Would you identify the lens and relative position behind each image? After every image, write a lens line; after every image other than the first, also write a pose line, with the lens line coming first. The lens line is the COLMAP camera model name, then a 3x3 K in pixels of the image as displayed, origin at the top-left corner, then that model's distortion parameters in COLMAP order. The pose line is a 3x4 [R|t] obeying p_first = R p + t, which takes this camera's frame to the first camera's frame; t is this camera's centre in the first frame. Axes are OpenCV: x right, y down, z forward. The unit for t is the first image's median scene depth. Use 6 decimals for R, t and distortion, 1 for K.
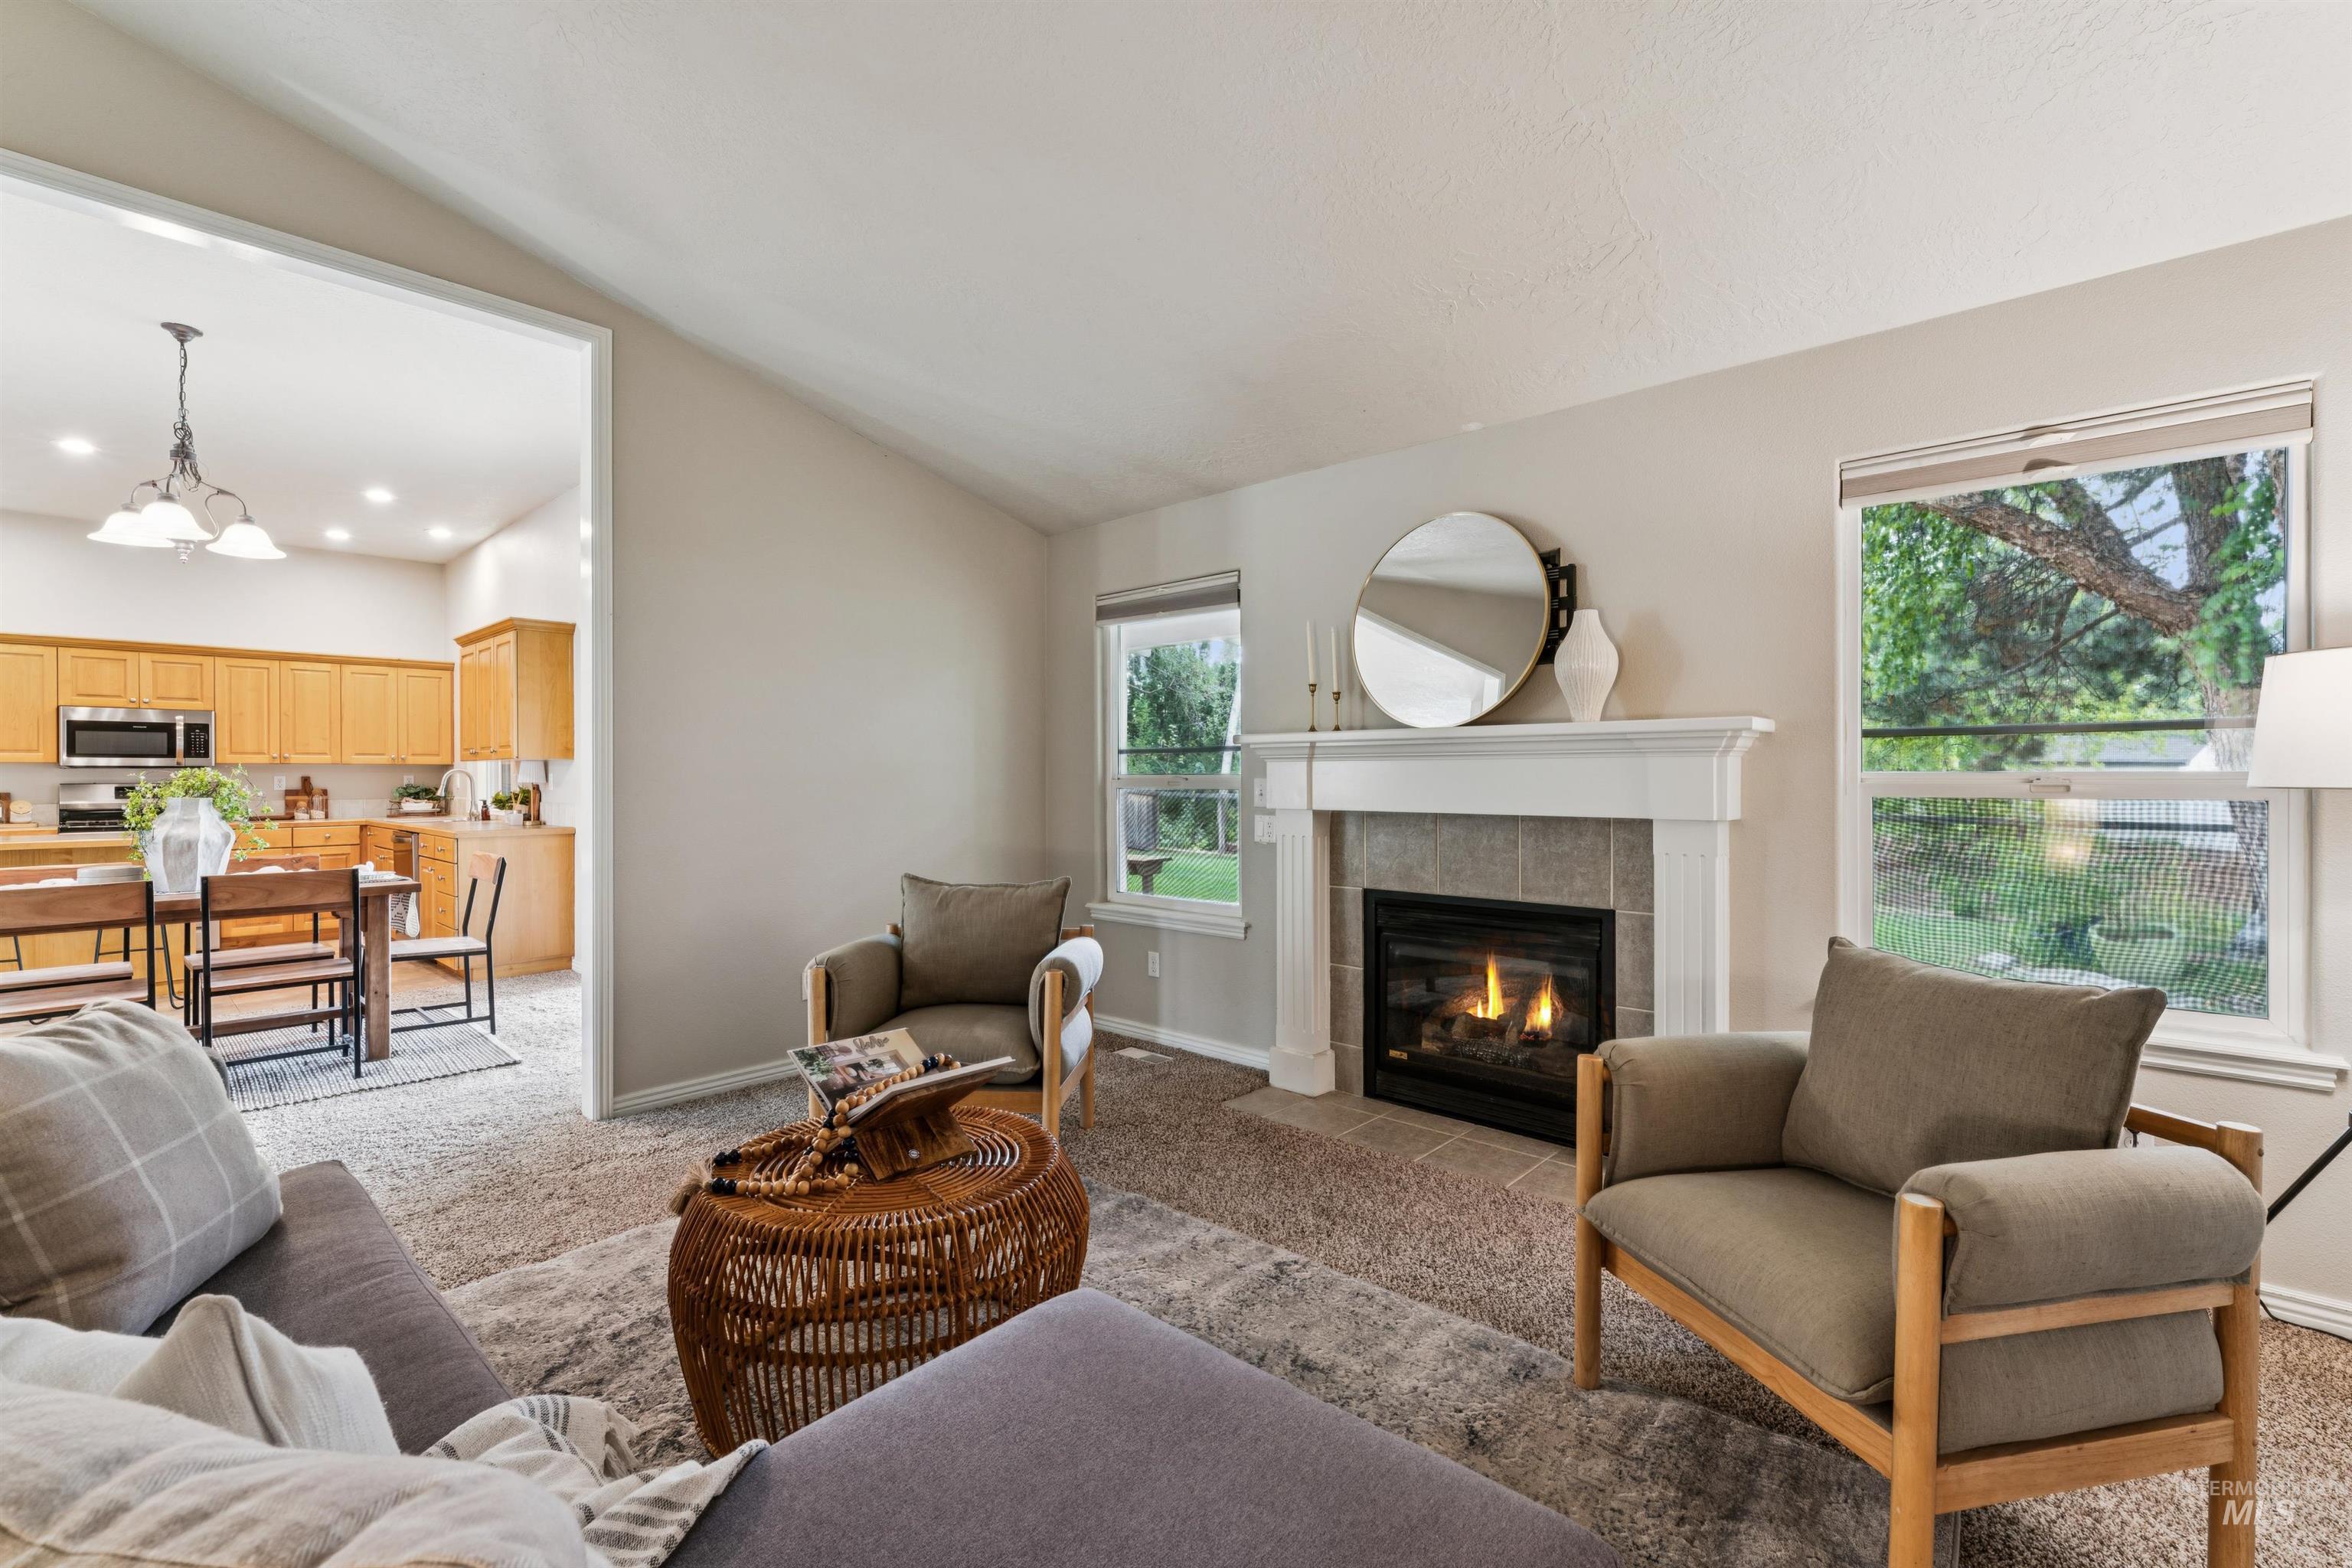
lens RADIAL K [[1016.2, 0, 1175.7], [0, 1016.2, 779.8], [0, 0, 1]] dist [0.000075, 0.001041]
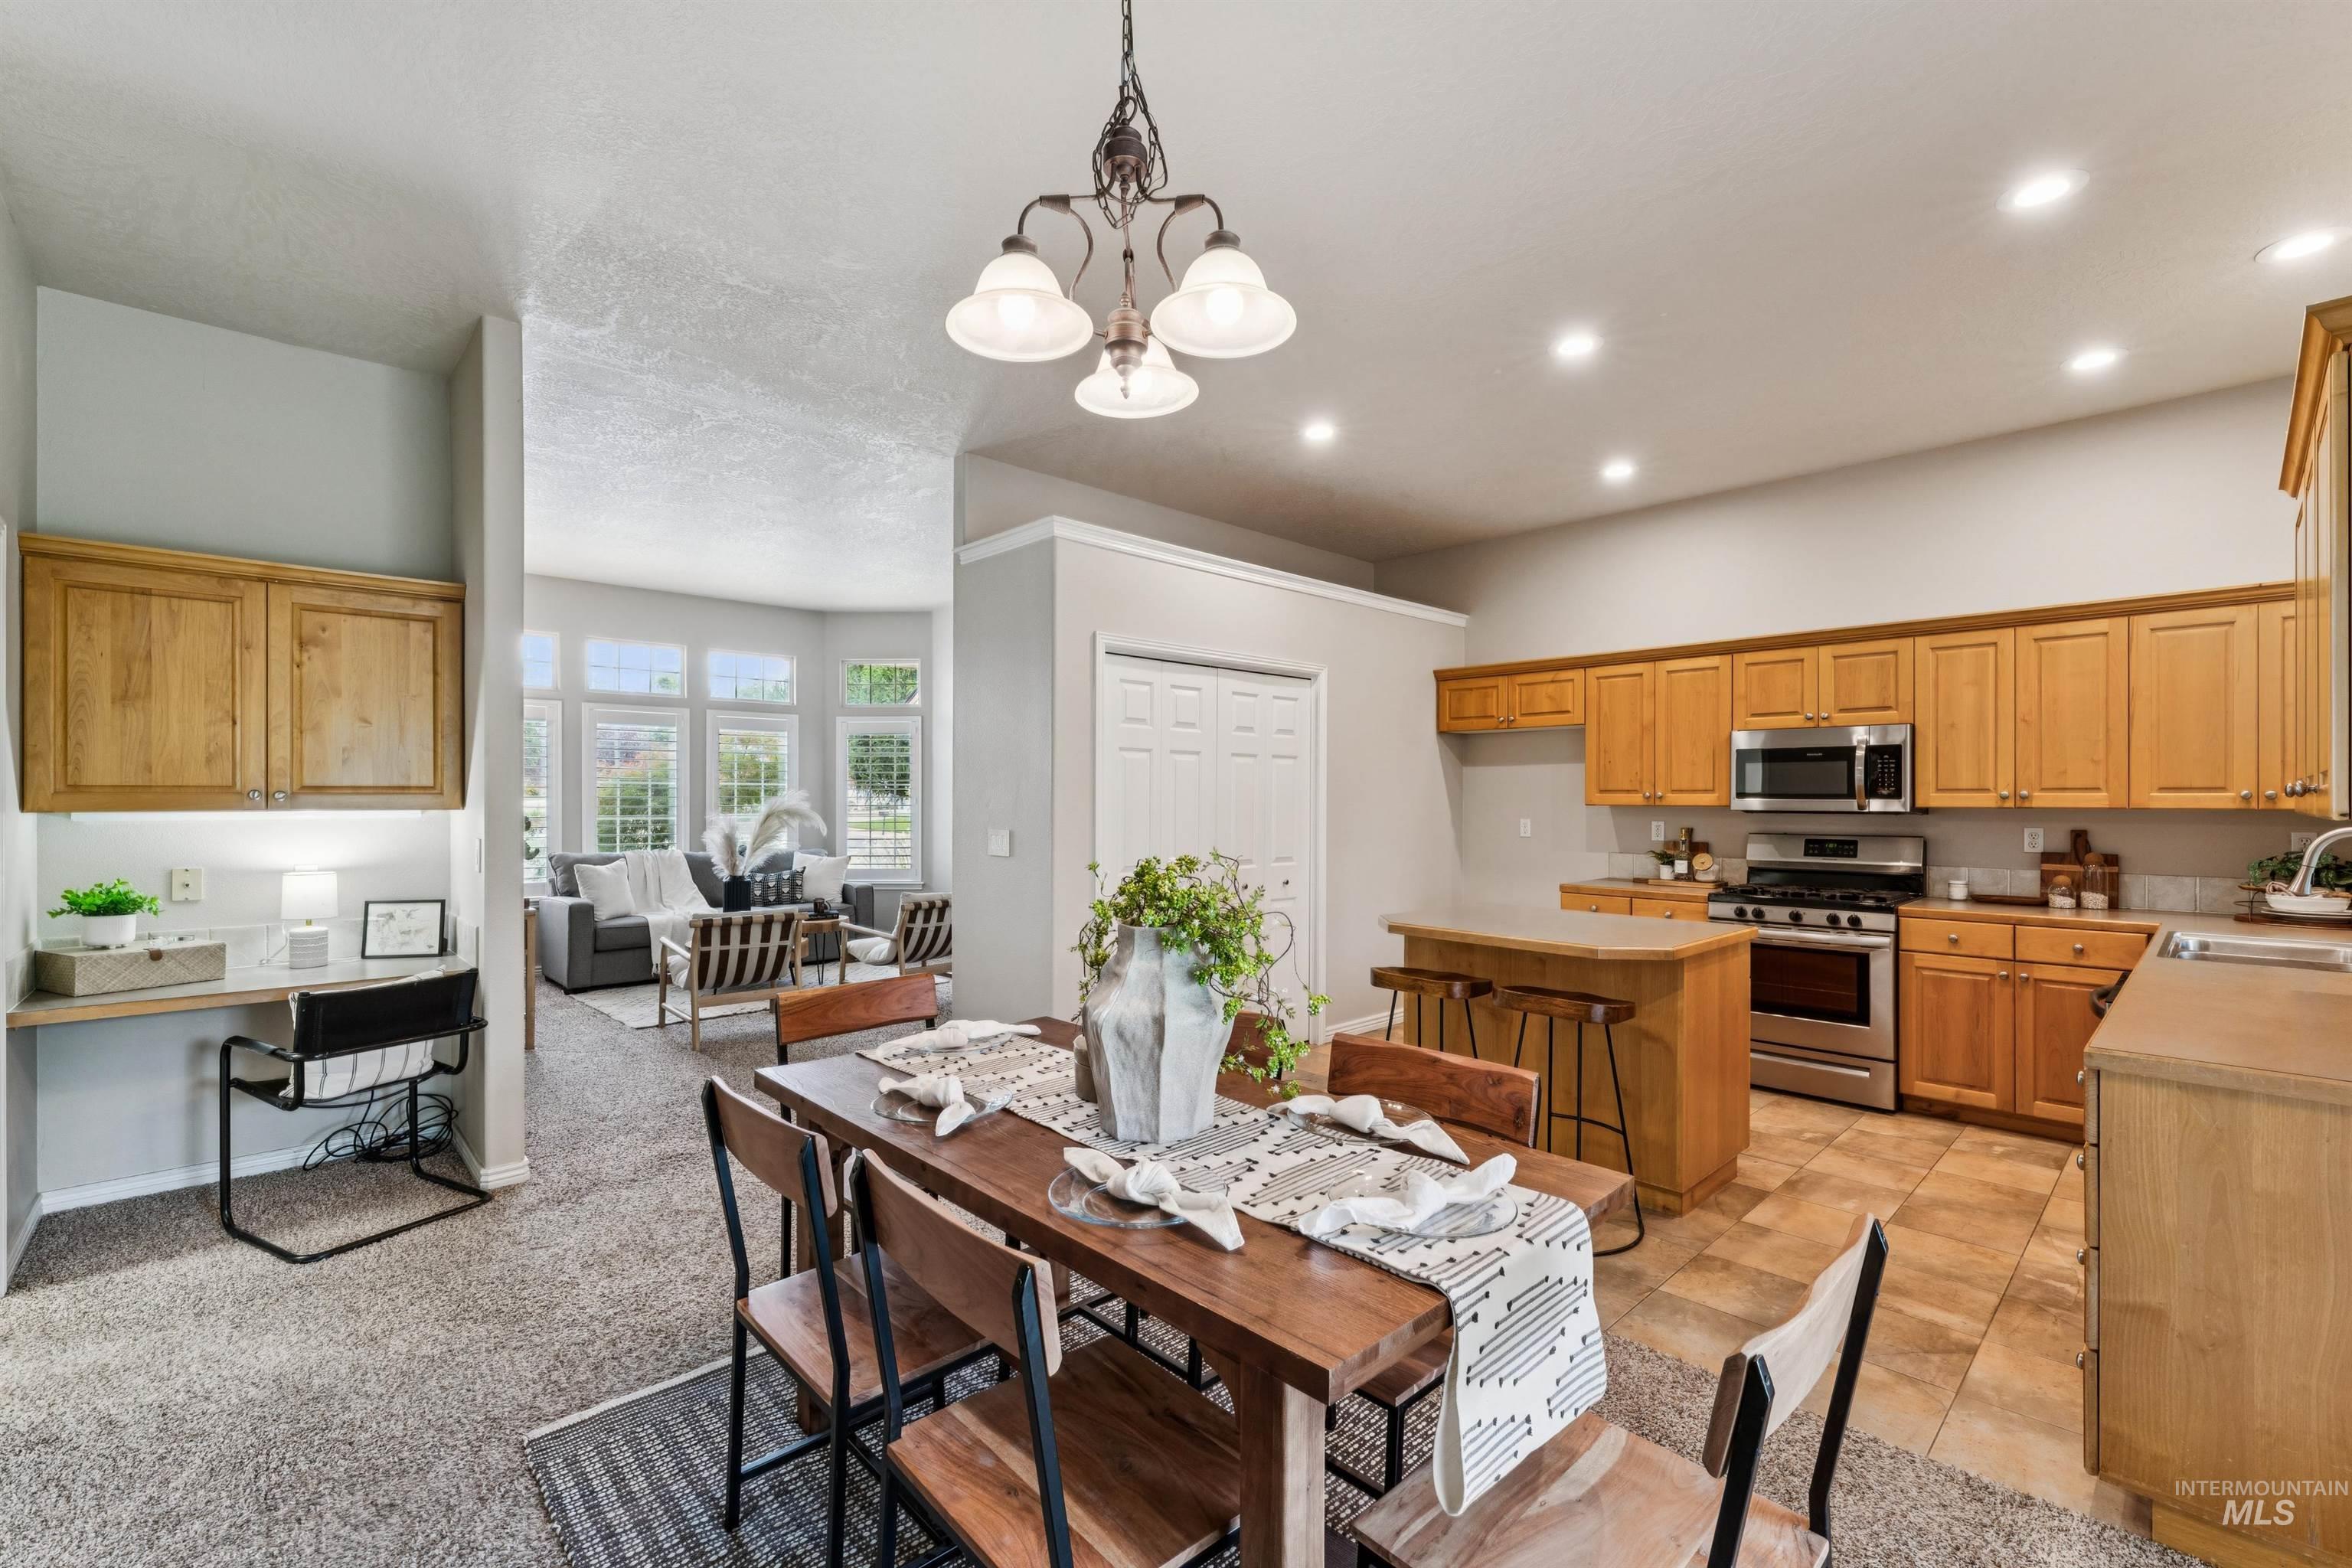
lens RADIAL K [[1016.2, 0, 1179.0], [0, 1016.2, 791.1], [0, 0, 1]] dist [0.000075, 0.001041]
pose [[-0.058996, -0.006175, -0.998239, -0.298741], [-0.005417, 0.999968, -0.005865, -0.020117], [0.998244, 0.005062, -0.059028, 0.592849]]
